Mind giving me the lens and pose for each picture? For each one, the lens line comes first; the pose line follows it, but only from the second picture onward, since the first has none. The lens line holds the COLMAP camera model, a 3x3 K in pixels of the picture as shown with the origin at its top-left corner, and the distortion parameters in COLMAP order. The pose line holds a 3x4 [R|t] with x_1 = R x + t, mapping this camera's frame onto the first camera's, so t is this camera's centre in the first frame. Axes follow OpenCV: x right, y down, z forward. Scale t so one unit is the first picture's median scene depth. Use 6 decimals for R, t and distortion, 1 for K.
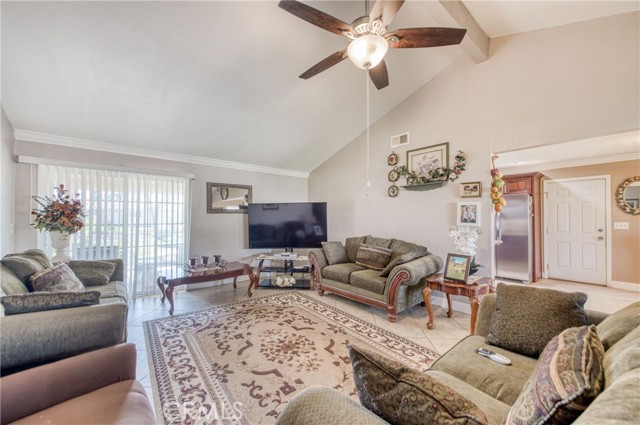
lens RADIAL K [[250.6, 0, 319.1], [0, 250.6, 214.6], [0, 0, 1]] dist [0.006422, -0.001374]
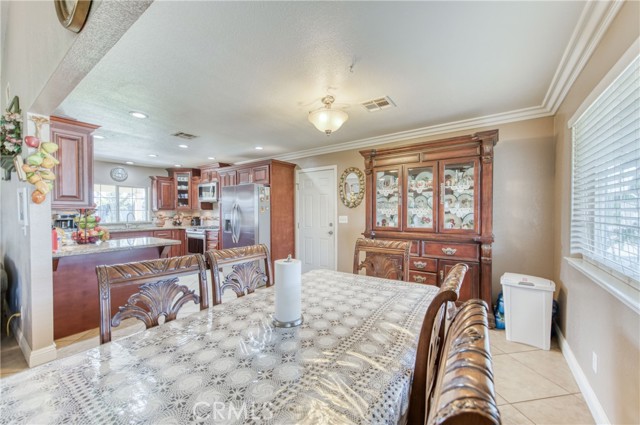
lens RADIAL K [[250.6, 0, 318.6], [0, 250.6, 214.5], [0, 0, 1]] dist [0.006422, -0.001374]
pose [[0.965936, -0.006887, 0.258690, 0.975082], [0.000617, 0.999704, 0.024311, 0.002624], [-0.258780, -0.023323, 0.965655, 0.131808]]
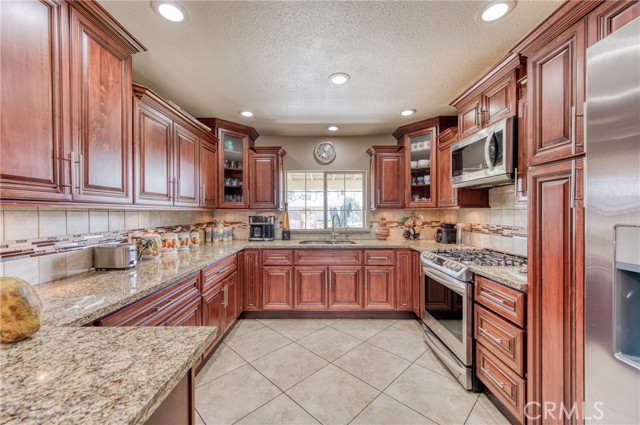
lens RADIAL K [[250.6, 0, 318.0], [0, 250.6, 215.1], [0, 0, 1]] dist [0.006422, -0.001374]
pose [[0.760338, 0.001405, -0.649526, 0.818676], [0.012990, 0.999765, 0.017369, 0.013634], [0.649398, -0.021644, 0.760141, 1.100261]]
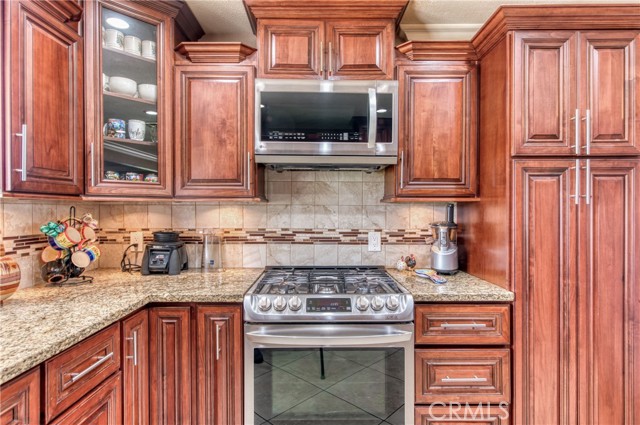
lens RADIAL K [[344.8, 0, 316.6], [0, 344.8, 211.6], [0, 0, 1]] dist [0.007623, -0.001910]
pose [[0.640526, -0.007166, 0.767903, 0.374021], [-0.009242, 0.999812, 0.017038, 0.017609], [-0.767880, -0.018010, 0.640340, 1.446373]]
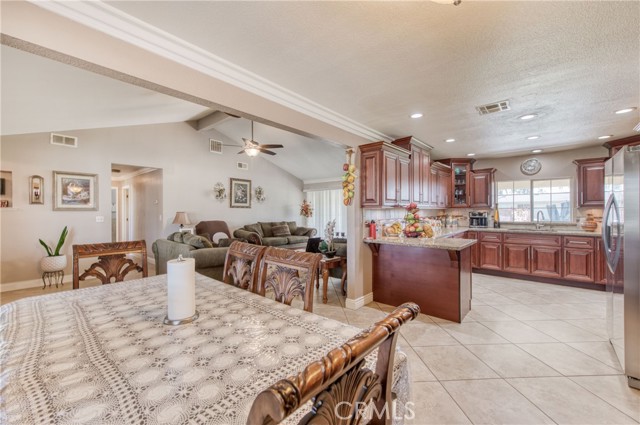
lens RADIAL K [[258.6, 0, 317.7], [0, 258.6, 209.9], [0, 0, 1]] dist [-0.001225, 0.000465]
pose [[0.136453, -0.005286, -0.990632, 1.377736], [0.016498, 0.999859, -0.003063, 0.008025], [0.990509, -0.015925, 0.136521, 0.579627]]
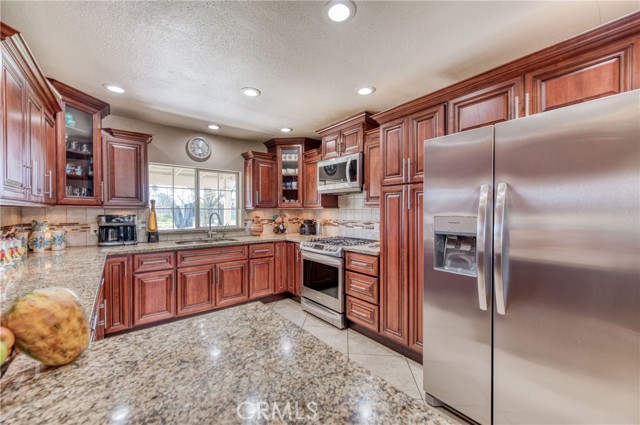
lens RADIAL K [[250.6, 0, 317.9], [0, 250.6, 214.2], [0, 0, 1]] dist [0.006422, -0.001374]
pose [[0.999784, -0.001445, -0.020750, 0.681845], [0.001919, 0.999738, 0.022829, 0.012709], [0.020712, -0.022864, 0.999524, 0.942023]]
